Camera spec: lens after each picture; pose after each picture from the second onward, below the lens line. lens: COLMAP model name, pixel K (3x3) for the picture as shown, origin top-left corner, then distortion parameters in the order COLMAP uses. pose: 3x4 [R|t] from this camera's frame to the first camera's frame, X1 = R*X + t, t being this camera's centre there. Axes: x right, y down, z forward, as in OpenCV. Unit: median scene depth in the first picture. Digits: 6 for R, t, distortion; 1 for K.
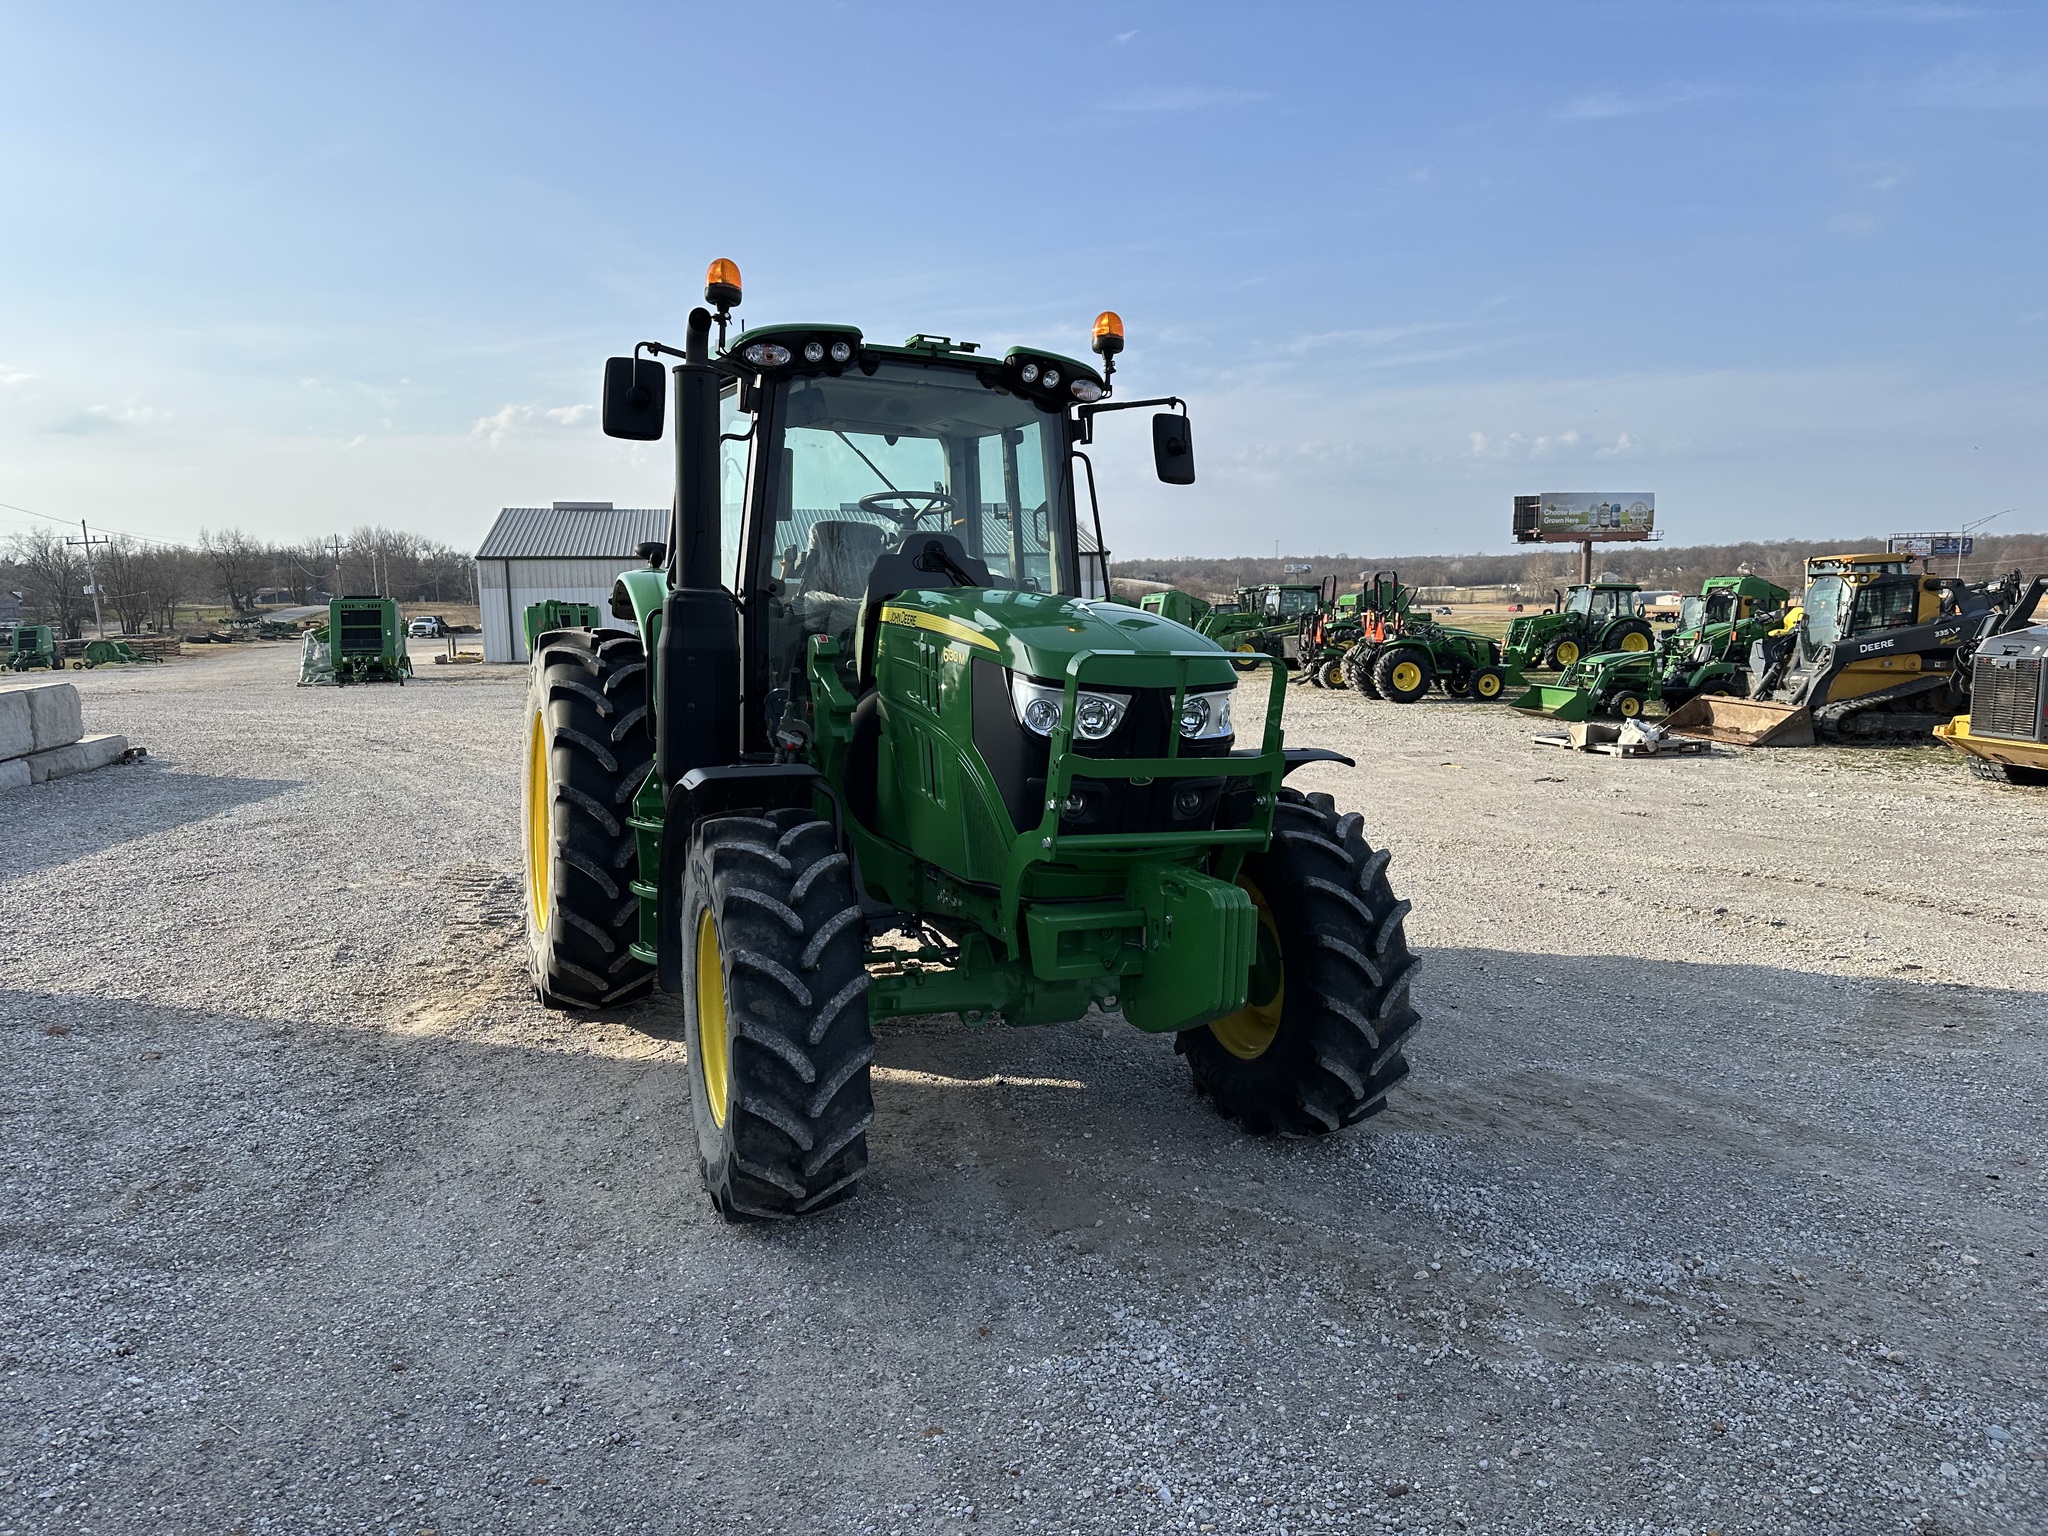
lens RADIAL K [[1436.0, 0, 1019.6], [0, 1436.0, 768.5], [0, 0, 1]] dist [0.048063, -0.060083]
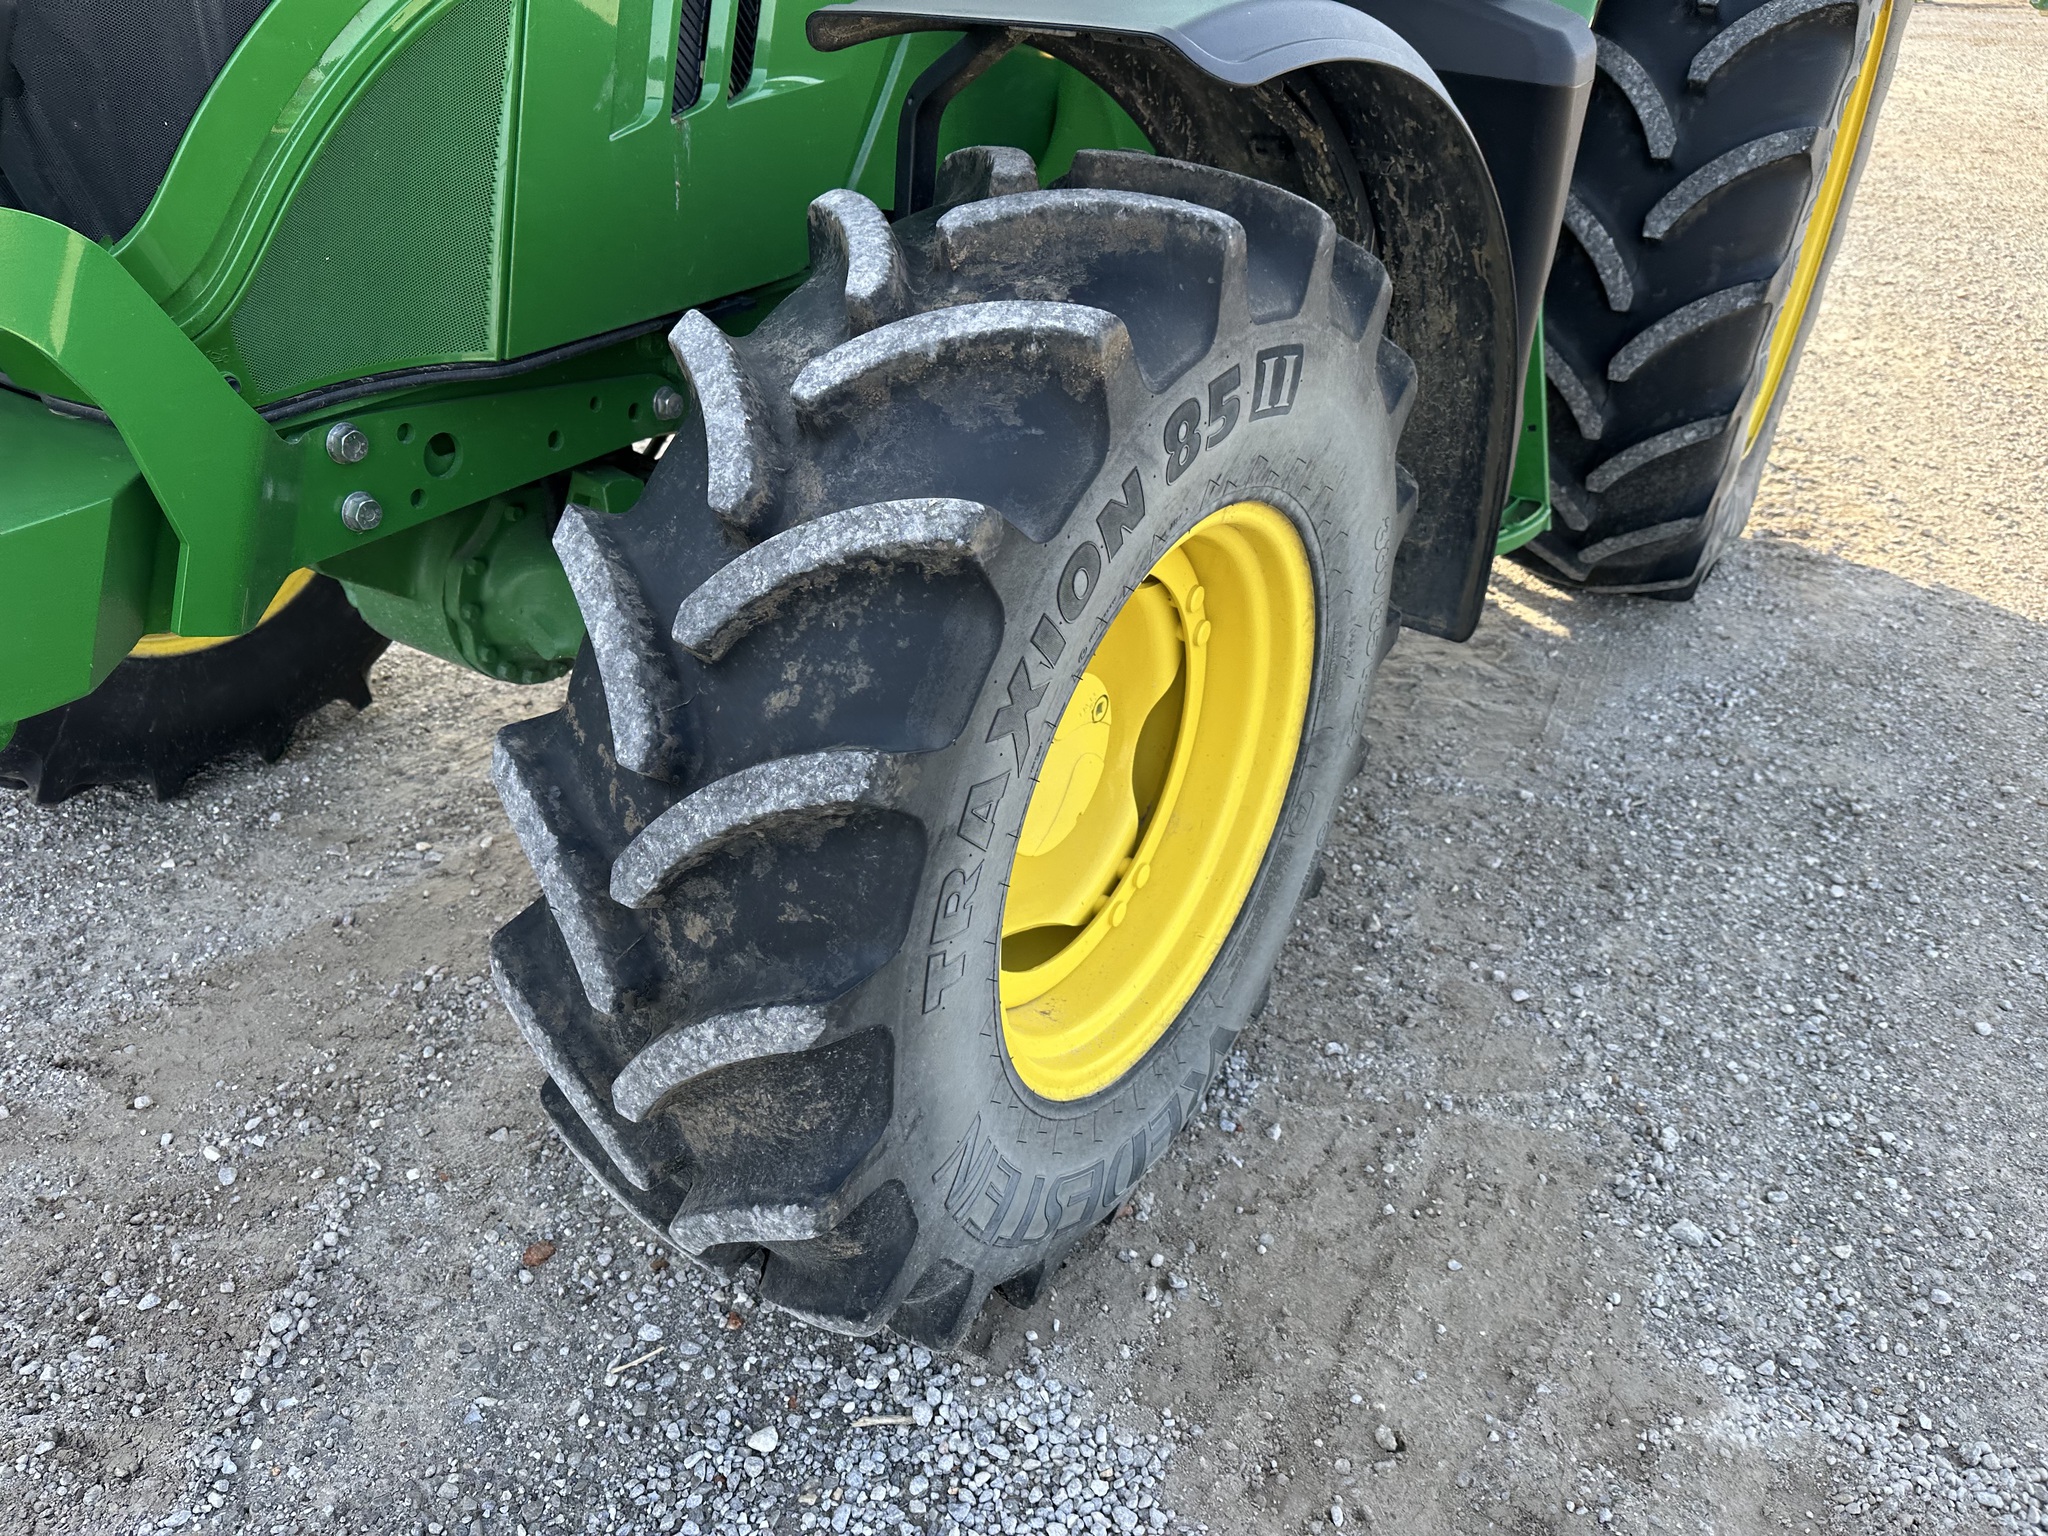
lens RADIAL K [[1436.0, 0, 1018.0], [0, 1436.0, 763.7], [0, 0, 1]] dist [0.048063, -0.060083]
pose [[0.564764, 0.424483, -0.707712, 0.341159], [-0.099709, 0.886386, 0.452082, -0.005017], [0.819207, -0.184755, 0.542924, 0.708770]]
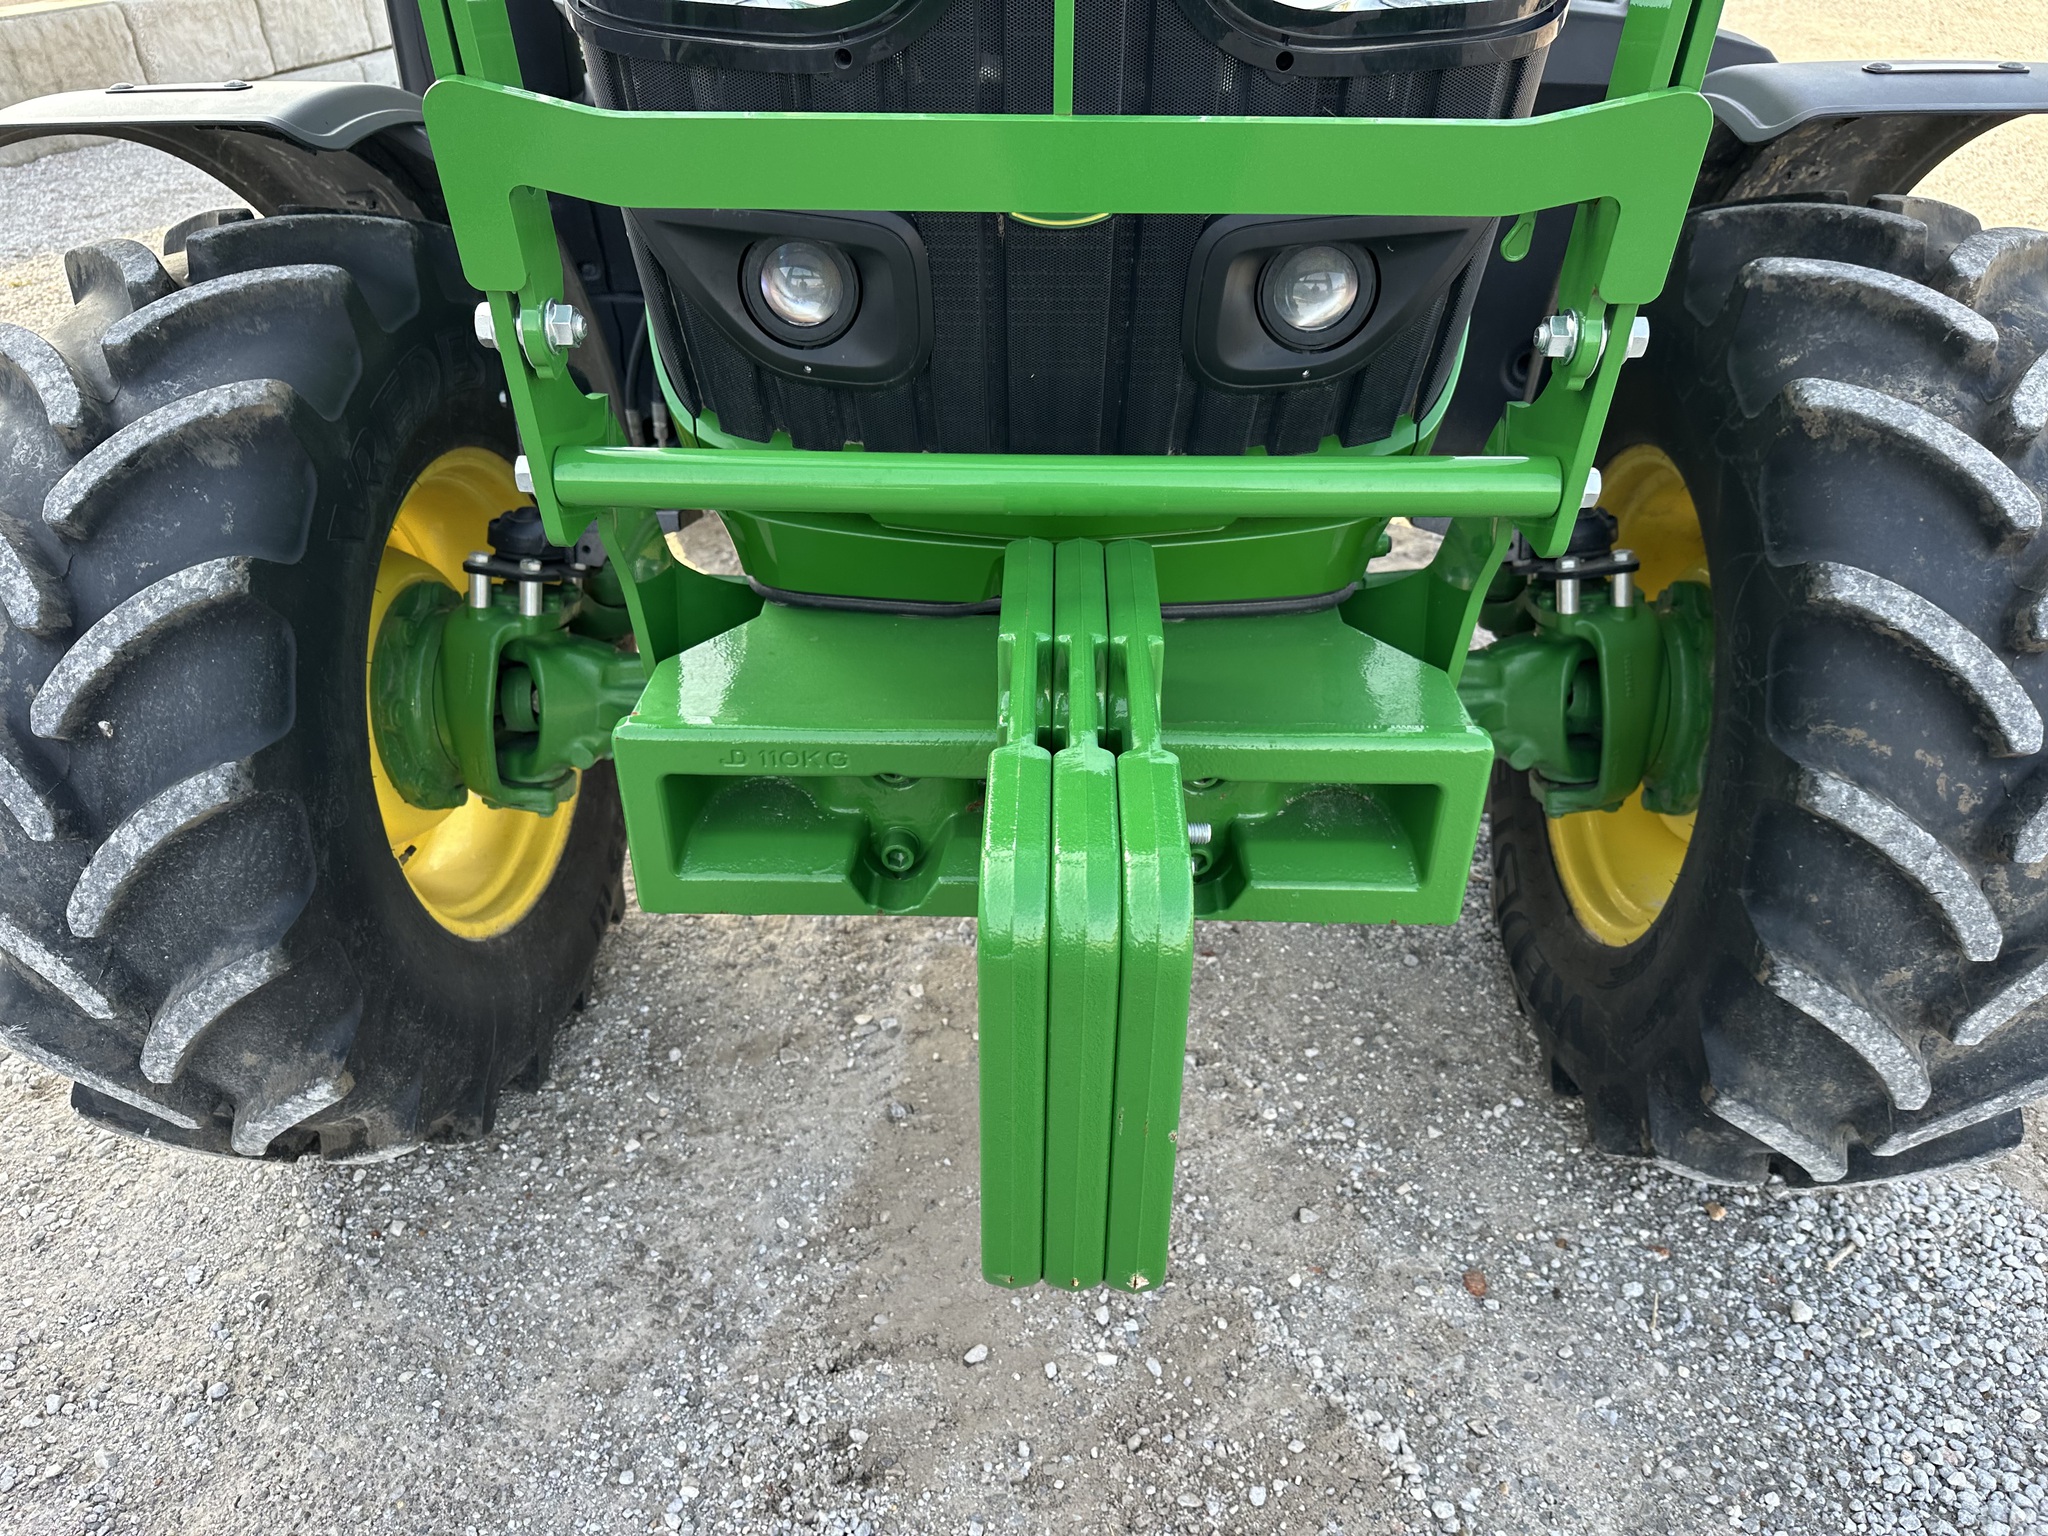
lens RADIAL K [[1436.0, 0, 1020.4], [0, 1436.0, 783.7], [0, 0, 1]] dist [0.048063, -0.060083]
pose [[0.907551, 0.205277, -0.366349, 0.129730], [-0.021430, 0.893885, 0.447784, -0.008792], [0.419394, -0.398536, 0.815646, 0.522304]]
